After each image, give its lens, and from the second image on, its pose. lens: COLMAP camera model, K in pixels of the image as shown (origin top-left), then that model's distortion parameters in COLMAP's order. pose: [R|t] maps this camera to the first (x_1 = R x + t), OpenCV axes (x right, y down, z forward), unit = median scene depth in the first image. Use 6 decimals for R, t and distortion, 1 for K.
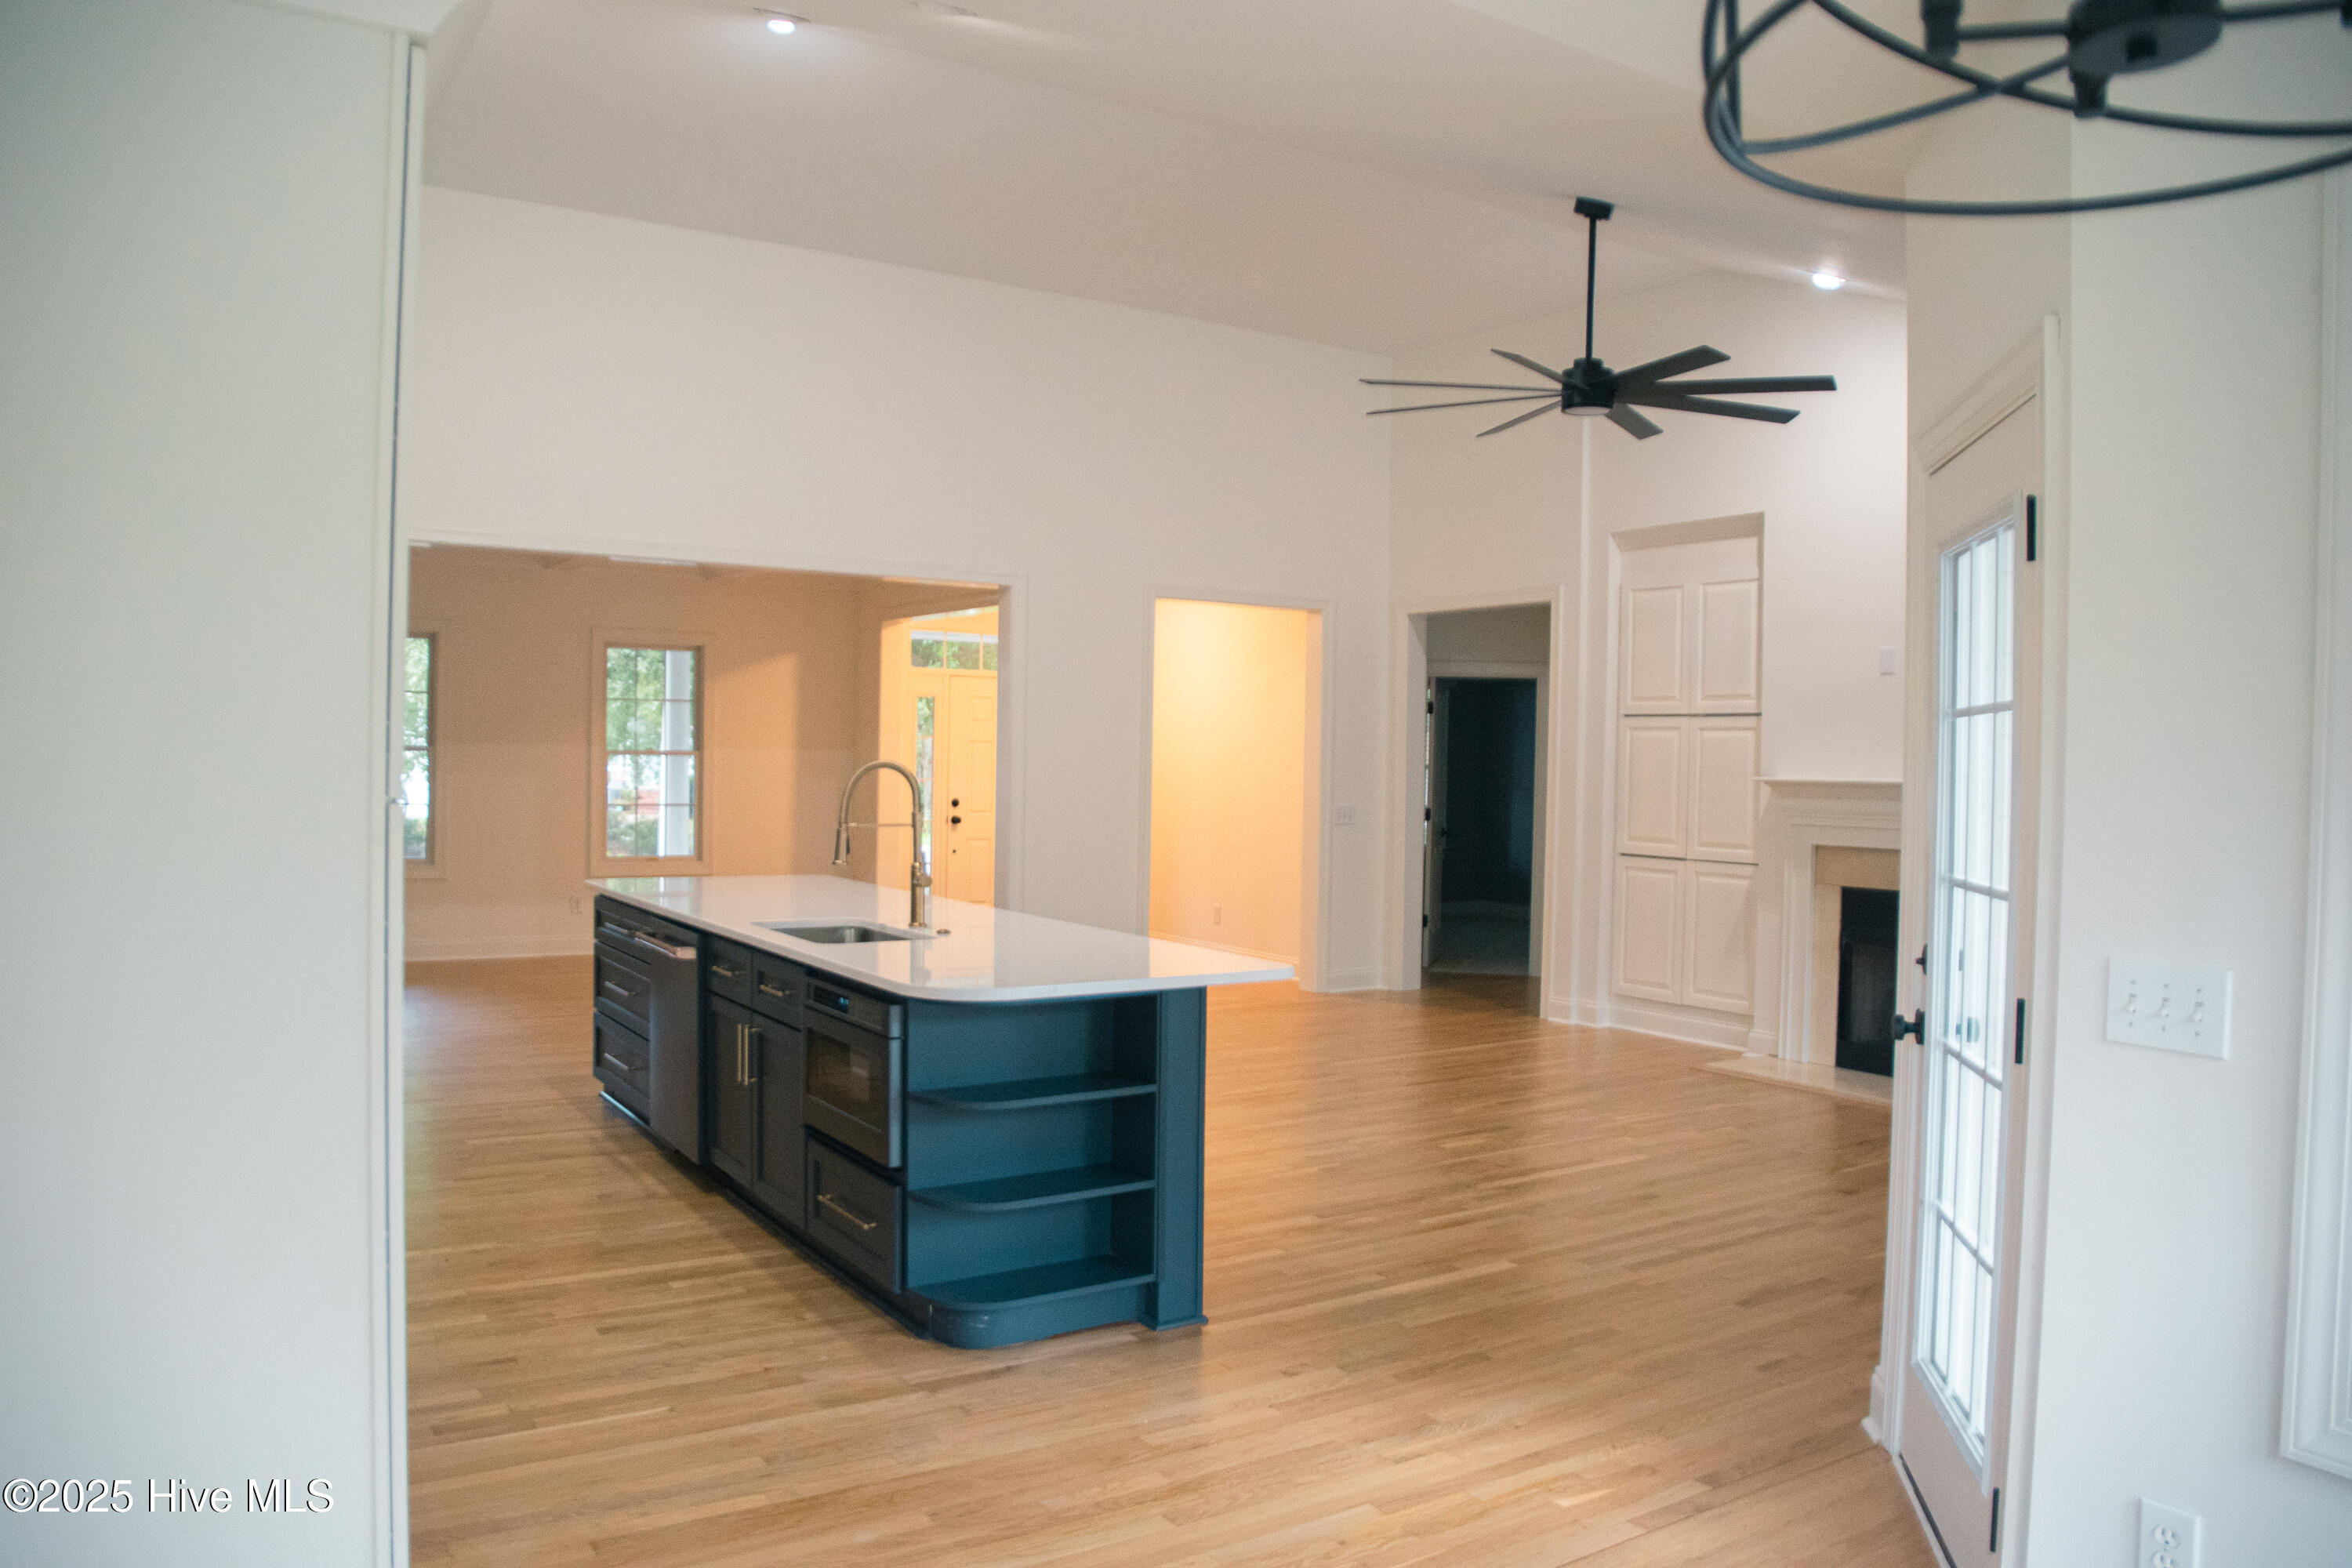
lens RADIAL K [[1645.8, 0, 1176.0], [0, 1645.8, 784.0], [0, 0, 1]] dist [-0.125379, 0.057273]
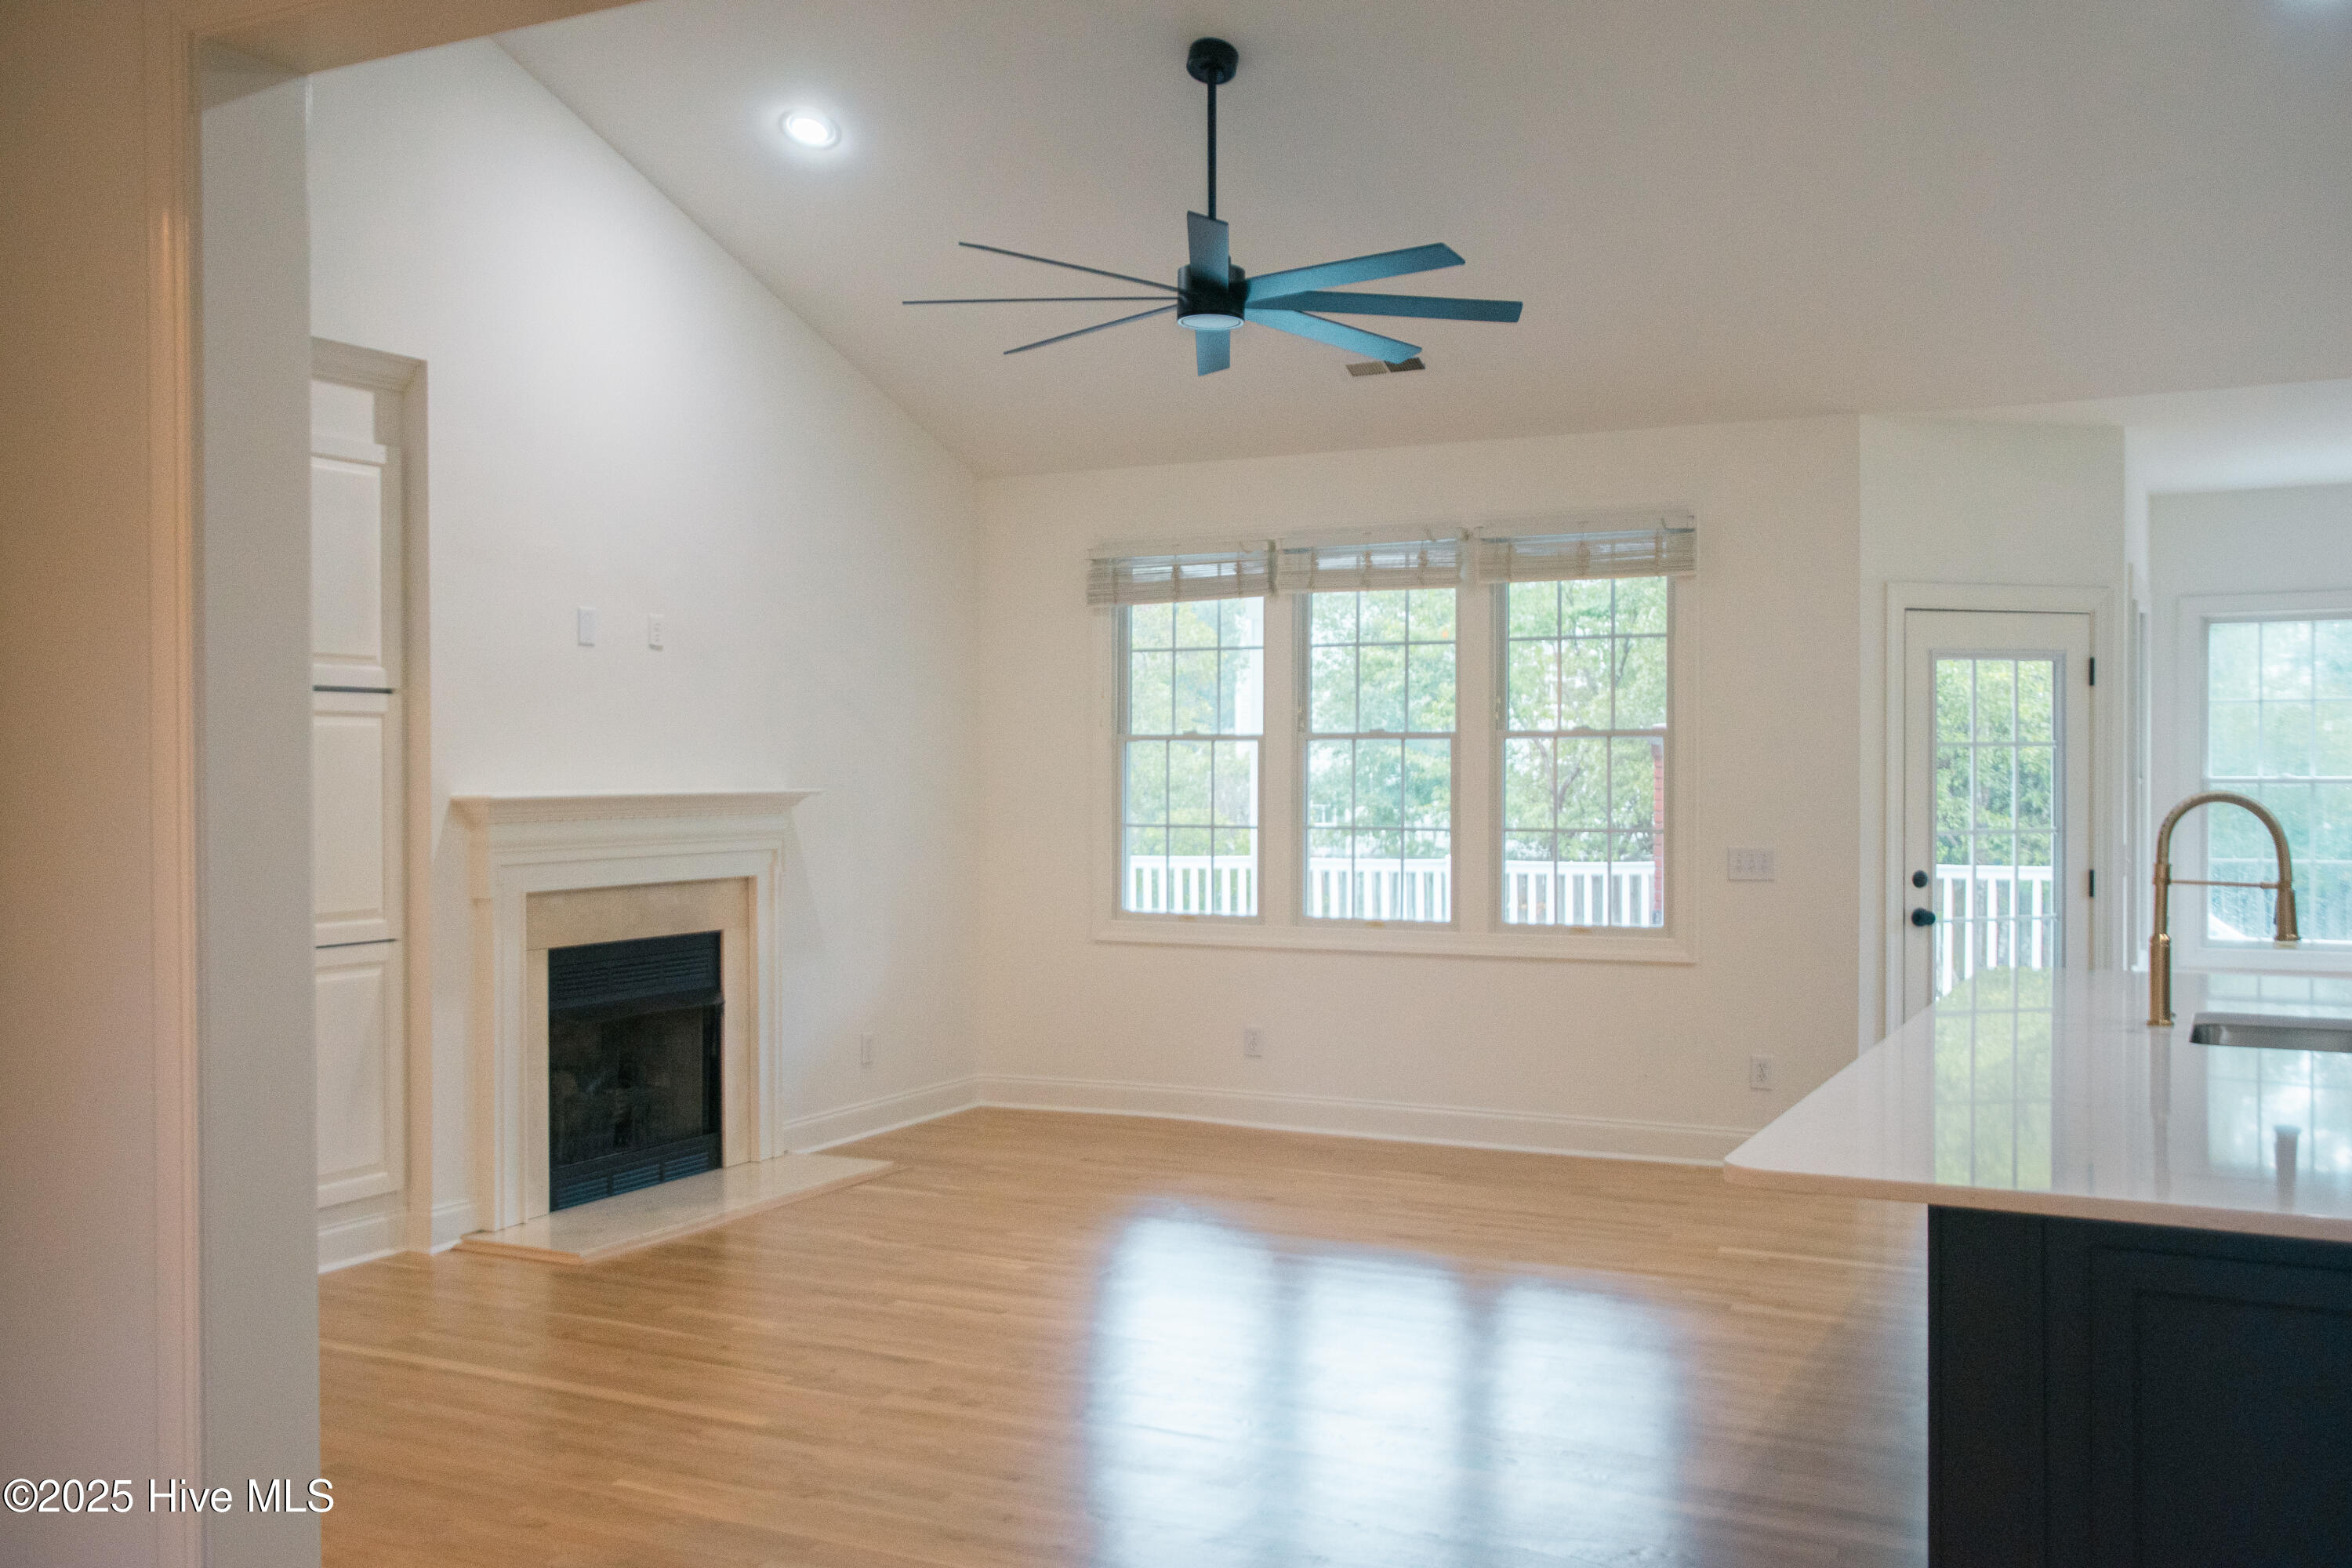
lens RADIAL K [[2341.9, 0, 874.4], [0, 2341.9, 780.6], [0, 0, 1]] dist [-0.001404, -0.010876]
pose [[-0.462082, -0.023146, 0.886535, -0.831732], [0.009288, 0.999478, 0.030936, -0.058536], [-0.886789, 0.022529, -0.461626, 2.076312]]
